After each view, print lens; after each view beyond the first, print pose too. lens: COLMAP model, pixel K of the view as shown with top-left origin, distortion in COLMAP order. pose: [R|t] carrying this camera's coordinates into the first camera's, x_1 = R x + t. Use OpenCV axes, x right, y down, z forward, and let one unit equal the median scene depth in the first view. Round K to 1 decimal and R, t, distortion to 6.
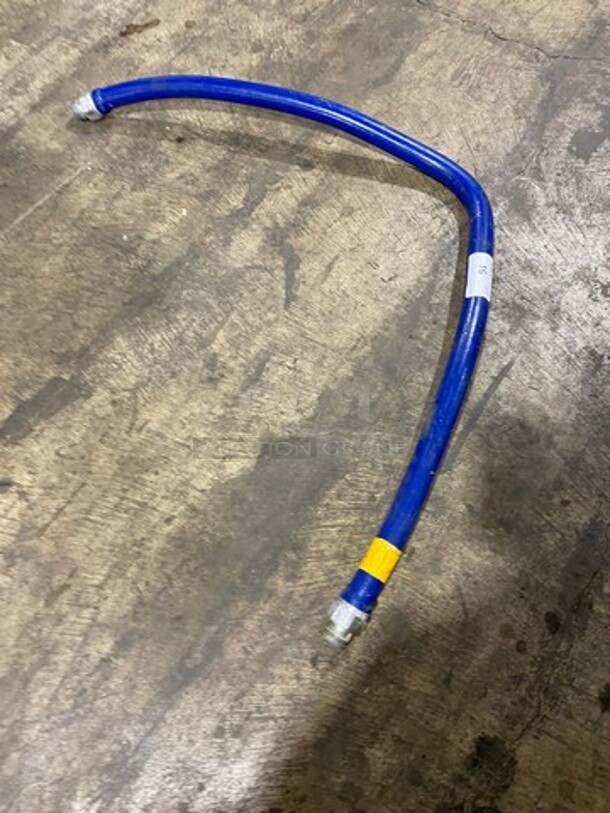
lens RADIAL K [[619.7, 0, 305.0], [0, 619.7, 406.5], [0, 0, 1]] dist [0.000305, -0.007087]
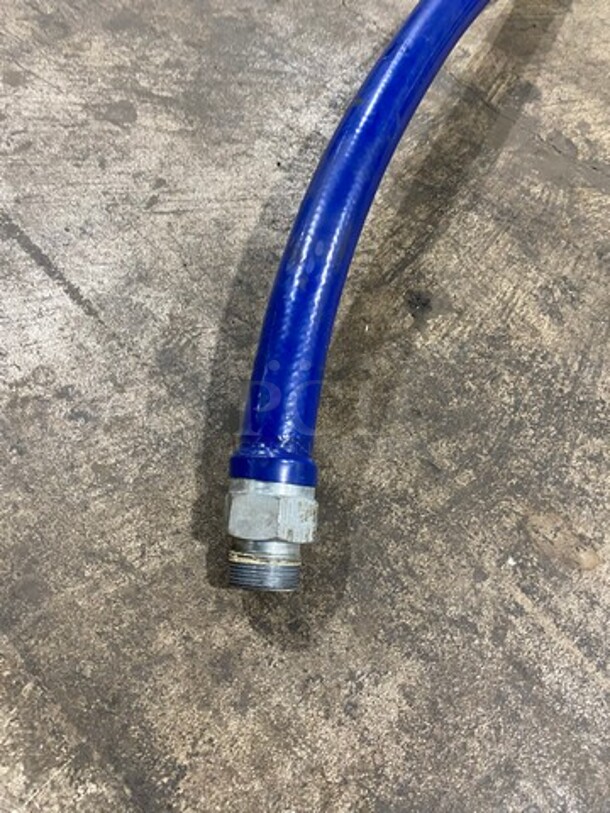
lens RADIAL K [[619.7, 0, 305.0], [0, 619.7, 406.5], [0, 0, 1]] dist [0.000305, -0.007087]
pose [[0.135197, -0.849115, 0.510612, -0.537347], [0.876457, 0.342840, 0.338058, -0.711491], [-0.462109, 0.401825, 0.790564, 0.927829]]
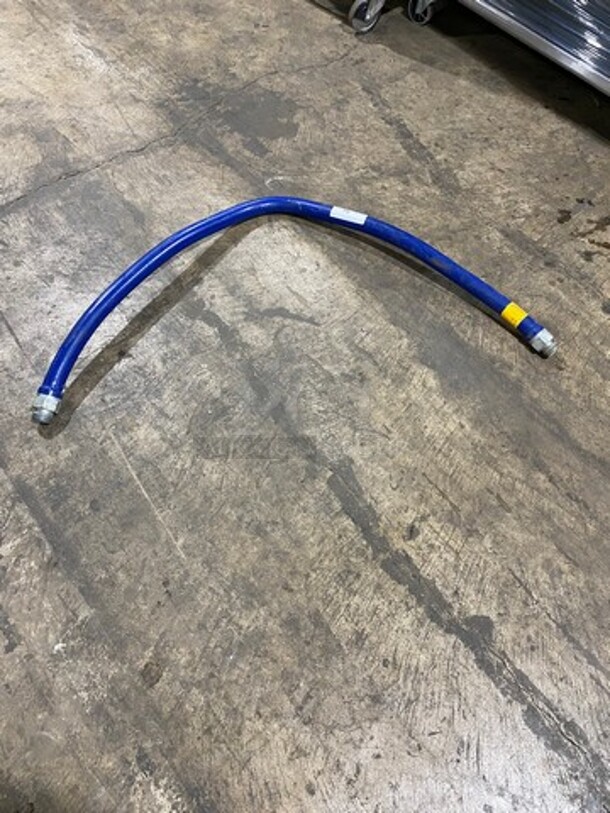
lens RADIAL K [[619.7, 0, 305.0], [0, 619.7, 406.5], [0, 0, 1]] dist [0.000305, -0.007087]
pose [[0.273071, -0.788722, 0.550772, -0.973552], [0.858331, 0.458292, 0.230730, -0.435582], [-0.434396, 0.409739, 0.802131, -0.012824]]
